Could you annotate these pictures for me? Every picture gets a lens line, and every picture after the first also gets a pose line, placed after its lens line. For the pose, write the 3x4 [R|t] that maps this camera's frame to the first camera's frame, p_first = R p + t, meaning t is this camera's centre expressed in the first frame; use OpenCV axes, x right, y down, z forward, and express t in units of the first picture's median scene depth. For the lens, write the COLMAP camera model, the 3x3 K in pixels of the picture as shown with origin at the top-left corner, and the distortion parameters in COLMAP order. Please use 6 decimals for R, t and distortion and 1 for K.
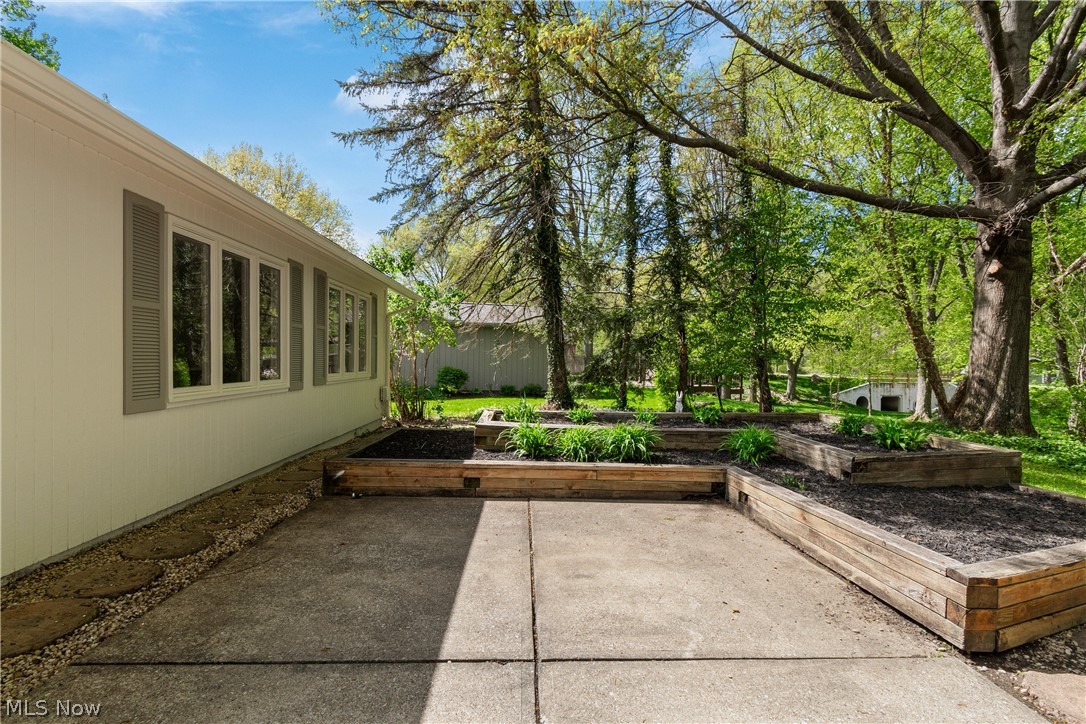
lens RADIAL K [[489.3, 0, 545.1], [0, 489.3, 365.0], [0, 0, 1]] dist [-0.002305, -0.000407]
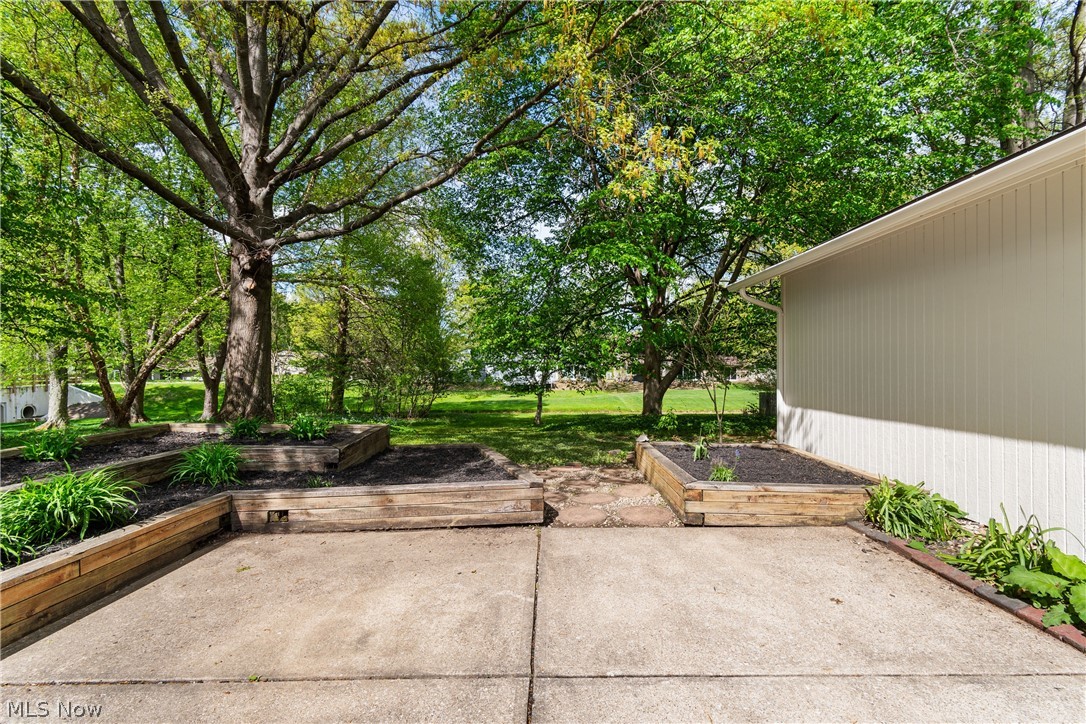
lens RADIAL K [[485.2, 0, 550.4], [0, 485.2, 358.4], [0, 0, 1]] dist [0.001706, -0.000356]
pose [[0.022918, 0.001460, 0.999736, -0.488087], [0.009302, 0.999955, -0.001673, -0.018012], [-0.999694, 0.009338, 0.022904, 0.455660]]
